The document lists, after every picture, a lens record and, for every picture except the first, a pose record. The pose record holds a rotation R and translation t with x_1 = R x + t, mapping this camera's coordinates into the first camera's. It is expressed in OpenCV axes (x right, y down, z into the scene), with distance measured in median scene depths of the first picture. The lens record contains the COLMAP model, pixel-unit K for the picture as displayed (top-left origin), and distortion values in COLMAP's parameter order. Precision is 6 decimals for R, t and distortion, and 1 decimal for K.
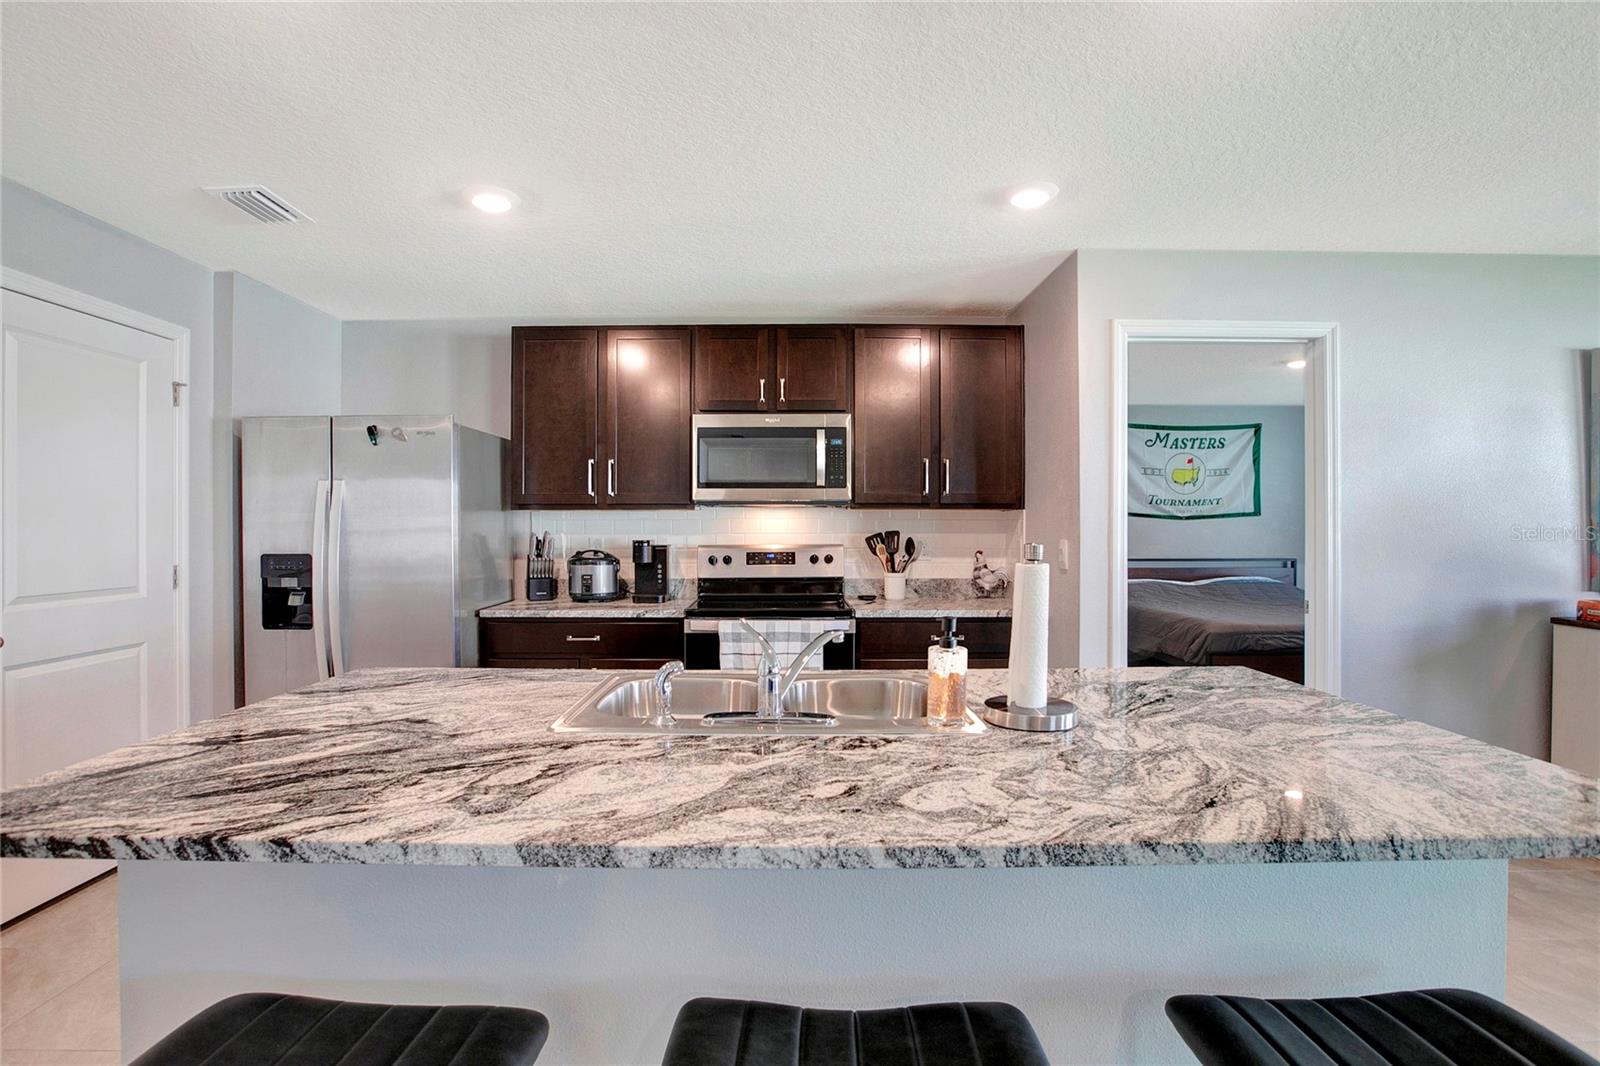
lens RADIAL K [[751.6, 0, 800.7], [0, 751.6, 526.9], [0, 0, 1]] dist [-0.041490, 0.014262]
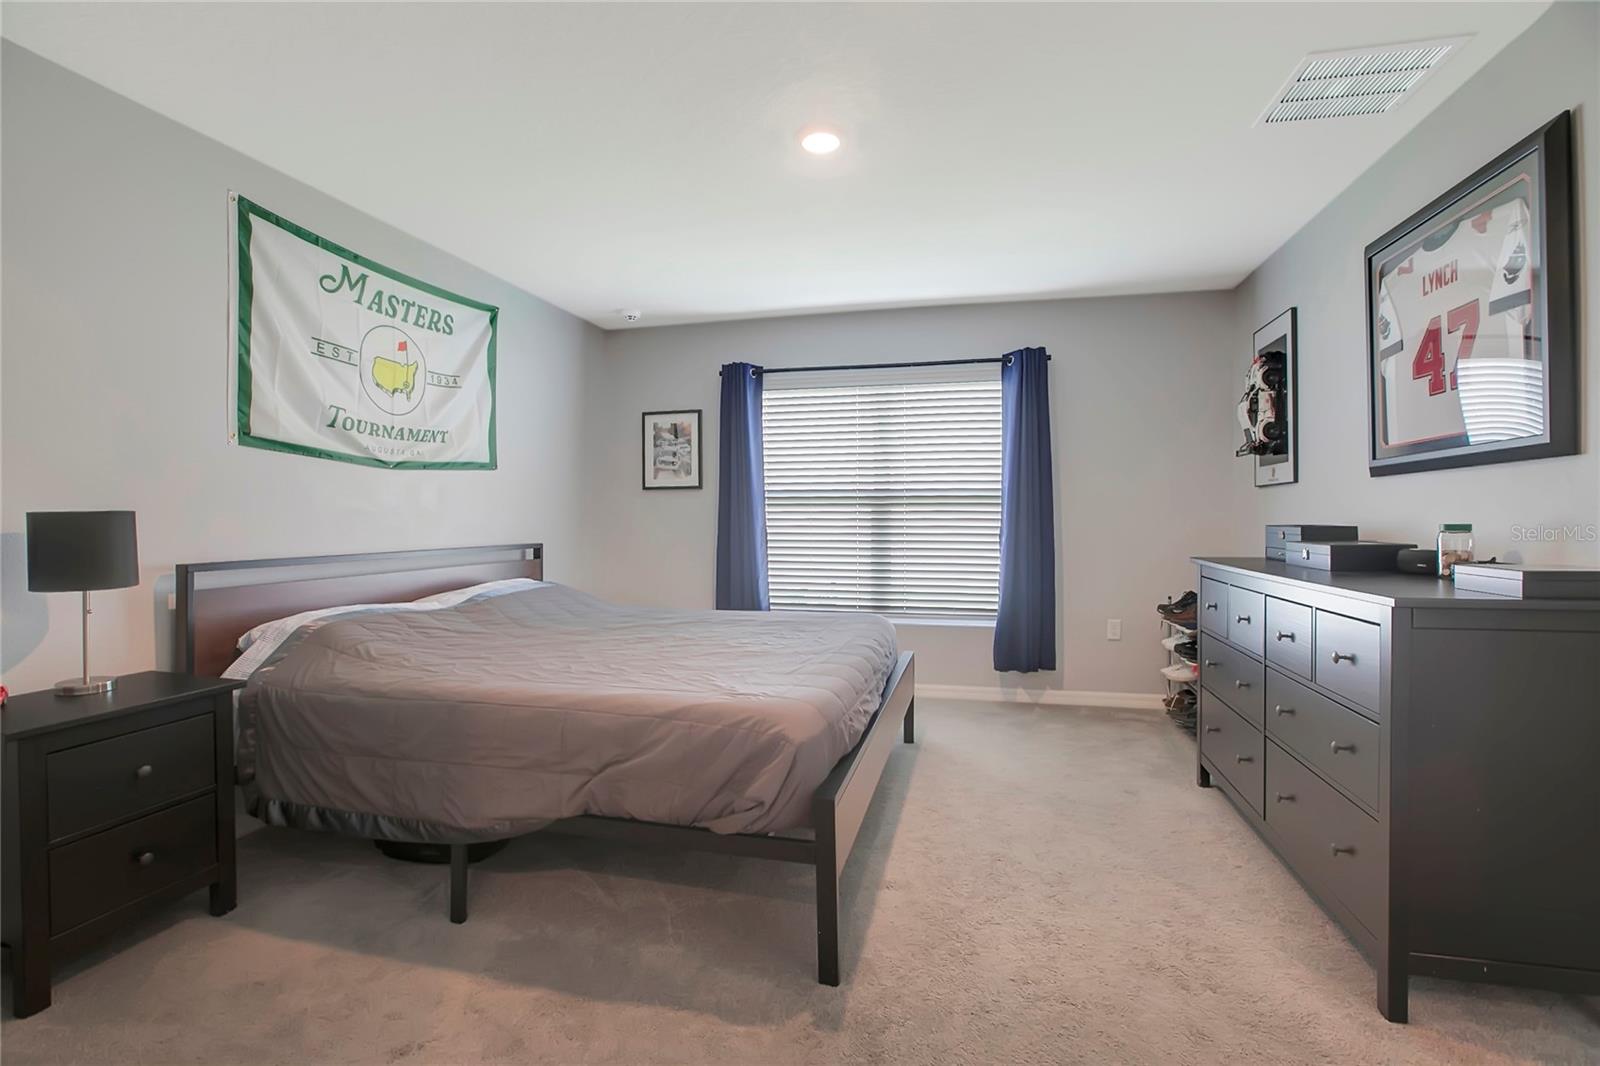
lens RADIAL K [[751.6, 0, 755.0], [0, 751.6, 518.9], [0, 0, 1]] dist [-0.041490, 0.014262]
pose [[0.303665, -0.002725, 0.952775, 0.138975], [-0.001586, 0.999993, 0.003366, 0.019796], [-0.952777, -0.002533, 0.303659, 0.640564]]
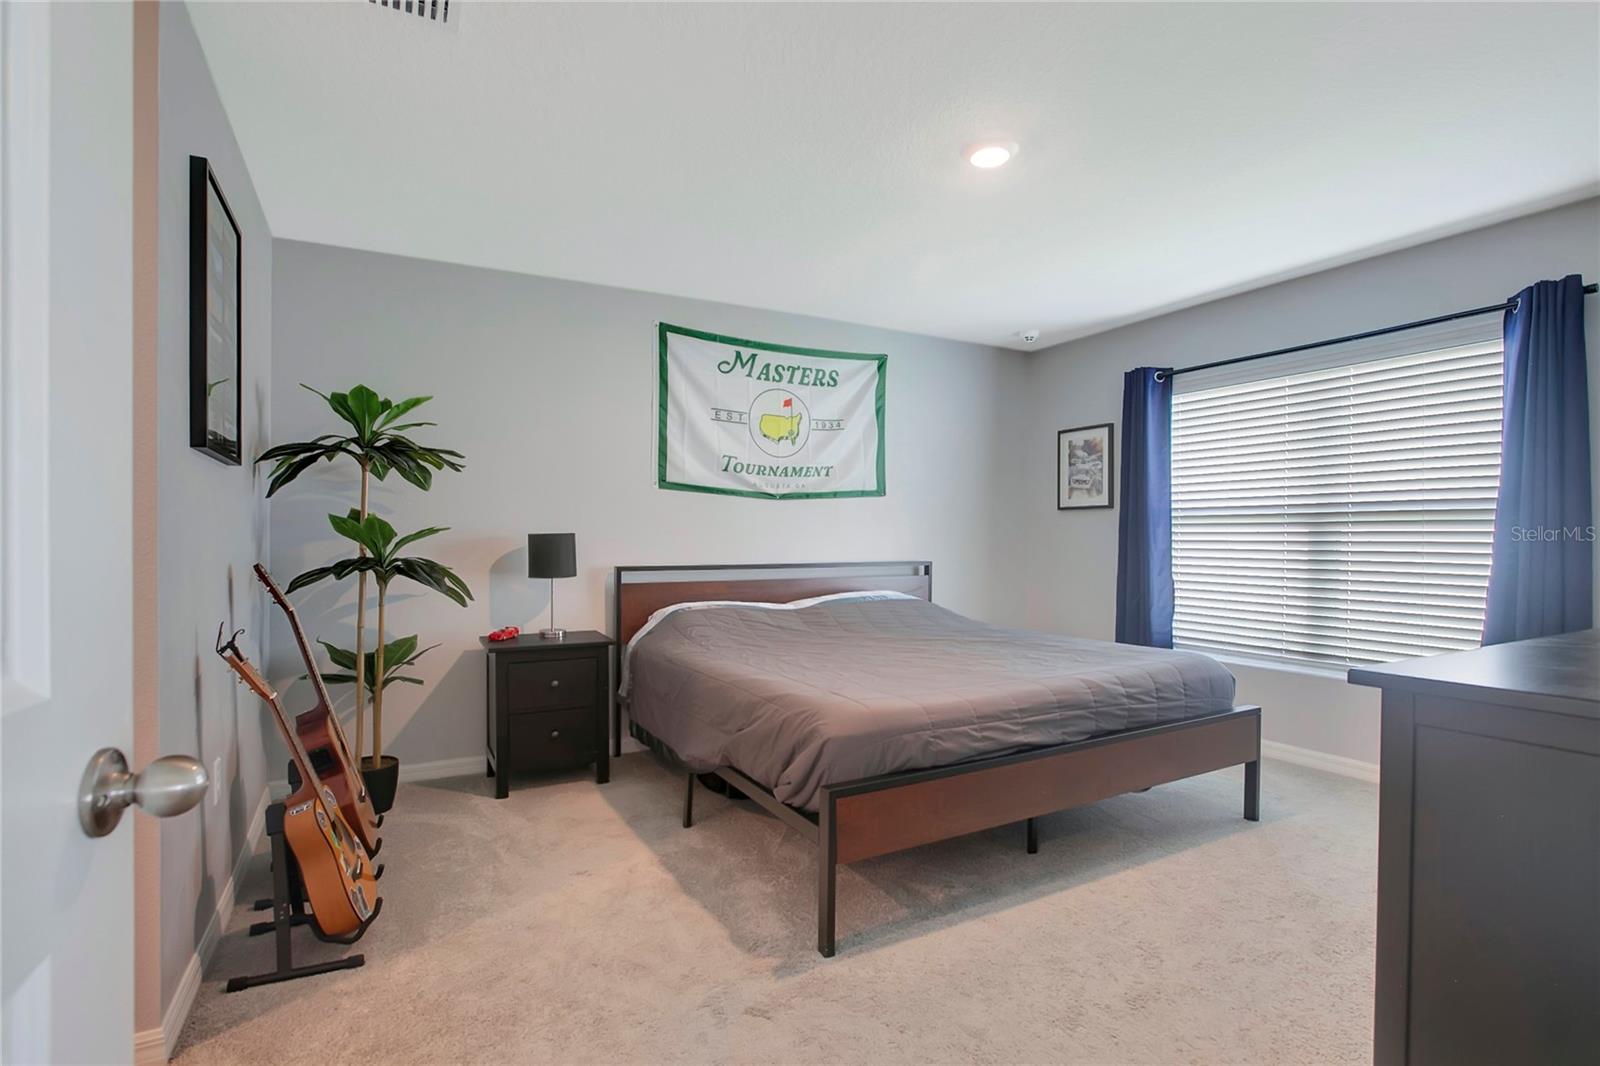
lens RADIAL K [[751.6, 0, 769.4], [0, 751.6, 544.7], [0, 0, 1]] dist [-0.041490, 0.014262]
pose [[0.896077, -0.002251, 0.443892, 0.238039], [-0.004739, 0.999882, 0.014637, 0.018060], [-0.443872, -0.015220, 0.895961, 0.455555]]
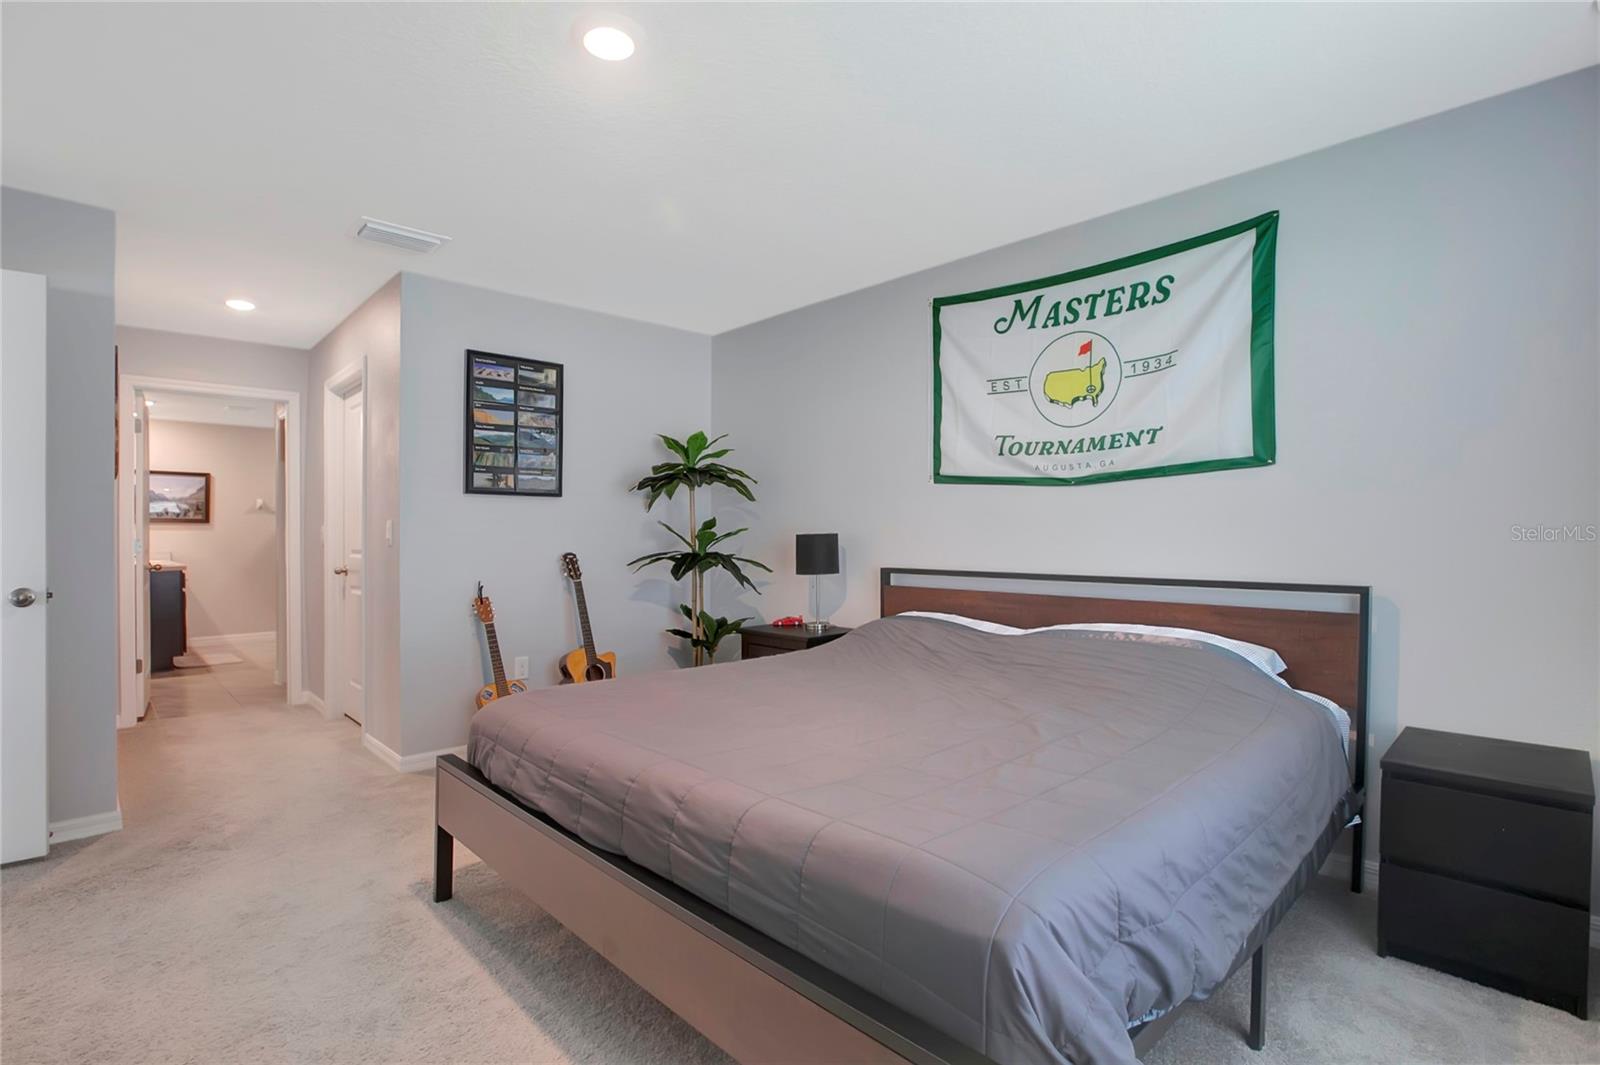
lens RADIAL K [[751.6, 0, 799.9], [0, 751.6, 529.1], [0, 0, 1]] dist [-0.041490, 0.014262]
pose [[0.691649, -0.004918, -0.722217, 0.720138], [0.004562, 0.999987, -0.002441, 0.016066], [0.722219, -0.001607, 0.691662, 0.582937]]
